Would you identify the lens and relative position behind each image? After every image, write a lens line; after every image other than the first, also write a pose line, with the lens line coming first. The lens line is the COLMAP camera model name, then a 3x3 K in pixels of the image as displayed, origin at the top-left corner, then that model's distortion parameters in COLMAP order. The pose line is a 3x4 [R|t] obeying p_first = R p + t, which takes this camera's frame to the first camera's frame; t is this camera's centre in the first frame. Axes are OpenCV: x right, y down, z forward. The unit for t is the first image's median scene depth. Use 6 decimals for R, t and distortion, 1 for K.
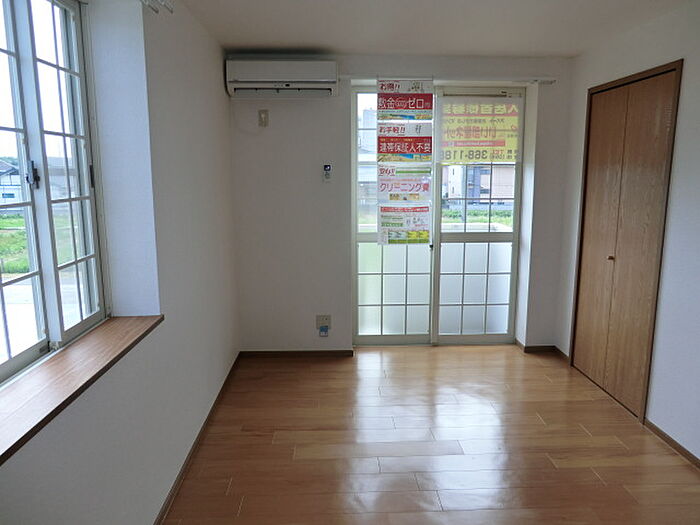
lens RADIAL K [[507.2, 0, 354.0], [0, 507.2, 256.4], [0, 0, 1]] dist [-0.096476, 0.091007]
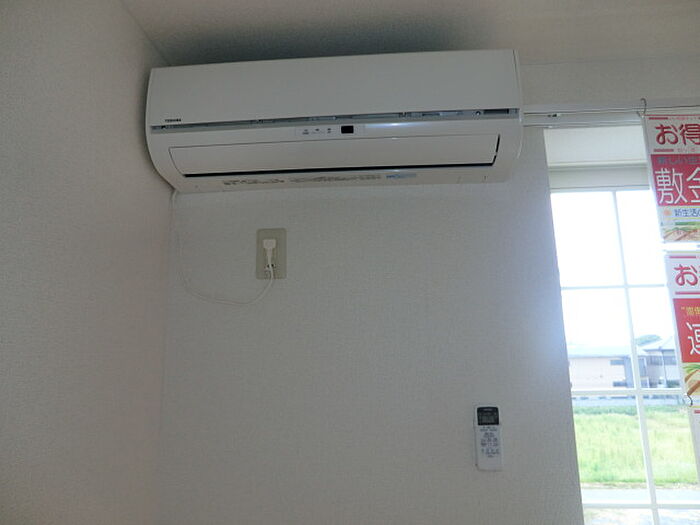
lens RADIAL K [[507.2, 0, 354.0], [0, 507.2, 256.4], [0, 0, 1]] dist [-0.096476, 0.091007]
pose [[0.992238, -0.037676, -0.118510, -0.092427], [-0.009136, 0.928337, -0.371626, -0.157037], [0.124018, 0.369825, 0.920787, 0.716715]]
